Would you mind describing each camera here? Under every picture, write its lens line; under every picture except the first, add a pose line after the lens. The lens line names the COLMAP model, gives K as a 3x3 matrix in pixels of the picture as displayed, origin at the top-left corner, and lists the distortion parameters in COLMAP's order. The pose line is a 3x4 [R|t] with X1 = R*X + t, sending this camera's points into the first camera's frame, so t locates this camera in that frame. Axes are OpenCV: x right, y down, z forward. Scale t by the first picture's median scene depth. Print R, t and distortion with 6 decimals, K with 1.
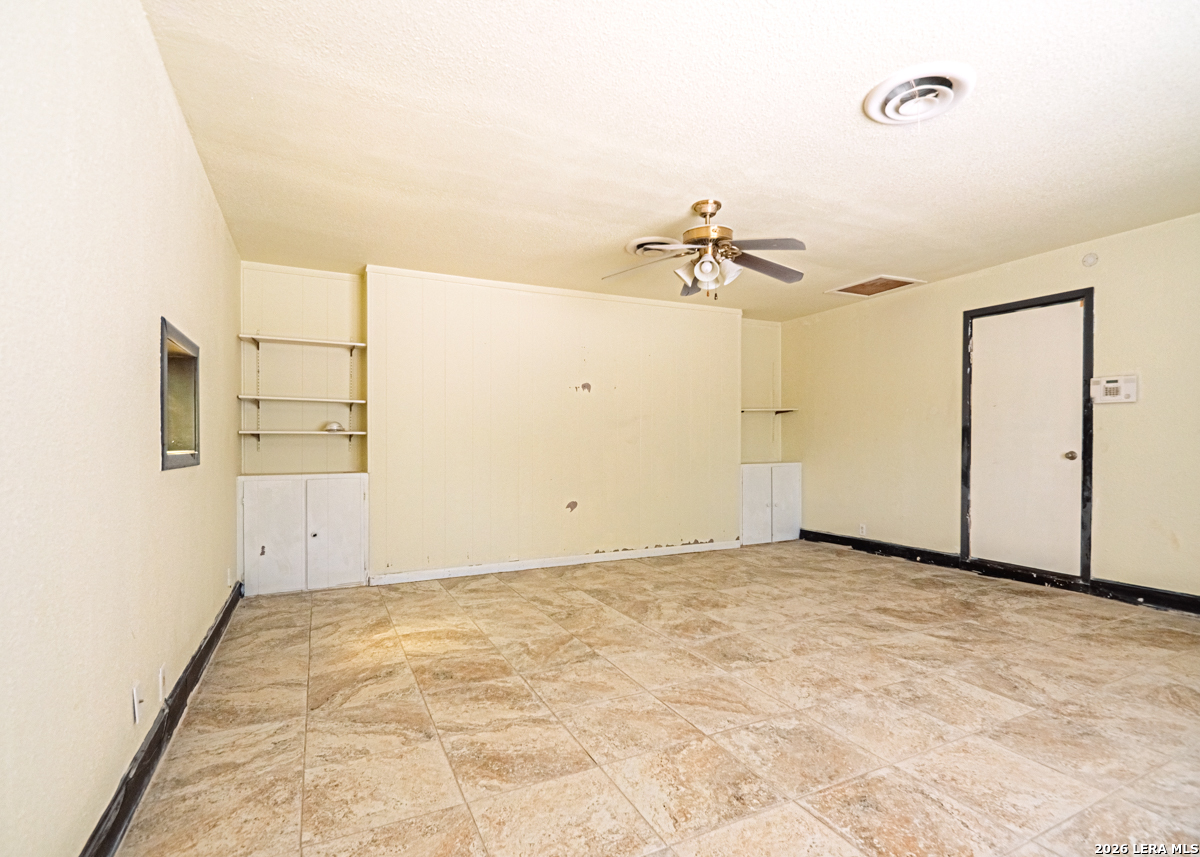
lens RADIAL K [[501.6, 0, 600.0], [0, 501.6, 428.5], [0, 0, 1]] dist [0.000303, -0.000293]
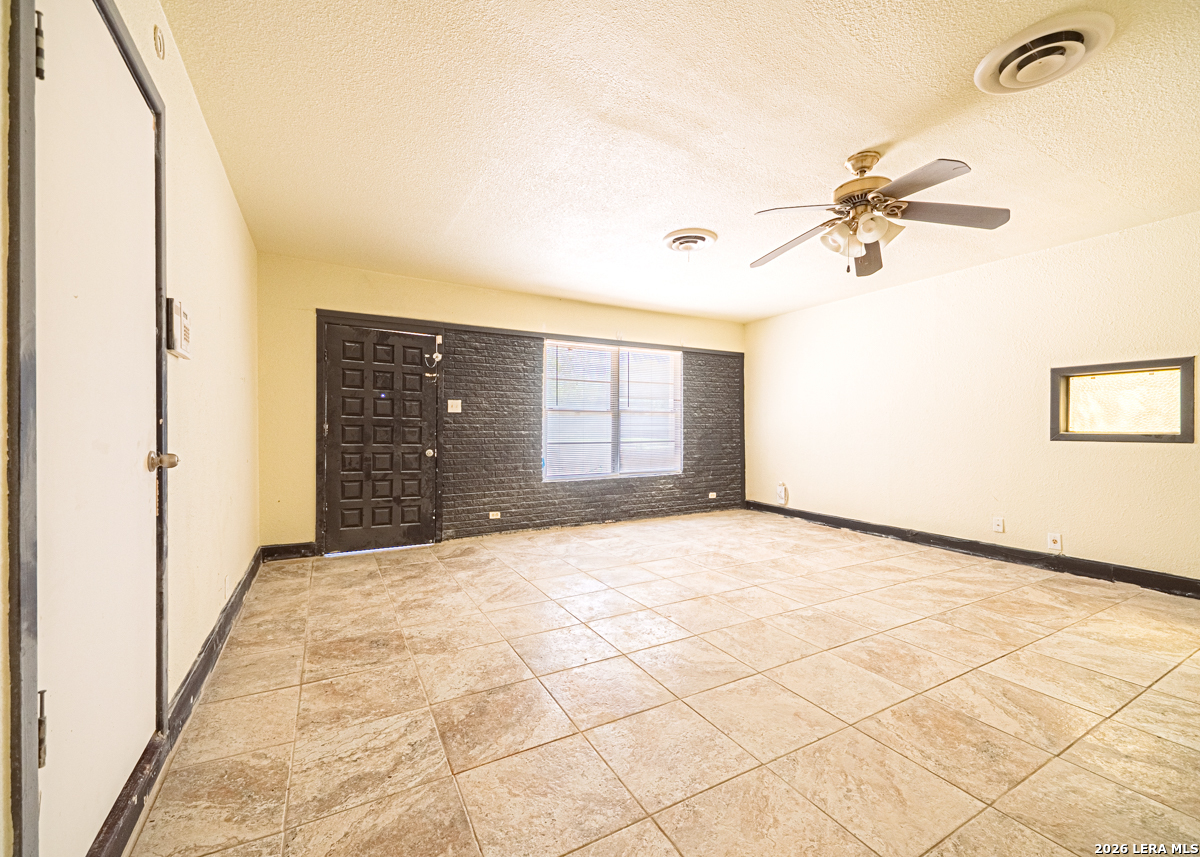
lens RADIAL K [[501.6, 0, 600.0], [0, 501.6, 428.5], [0, 0, 1]] dist [0.000303, -0.000293]
pose [[-0.993630, 0.005552, -0.112558, 0.808695], [0.008352, 0.999667, -0.024420, 0.060435], [0.112385, -0.025204, -0.993345, 1.936640]]
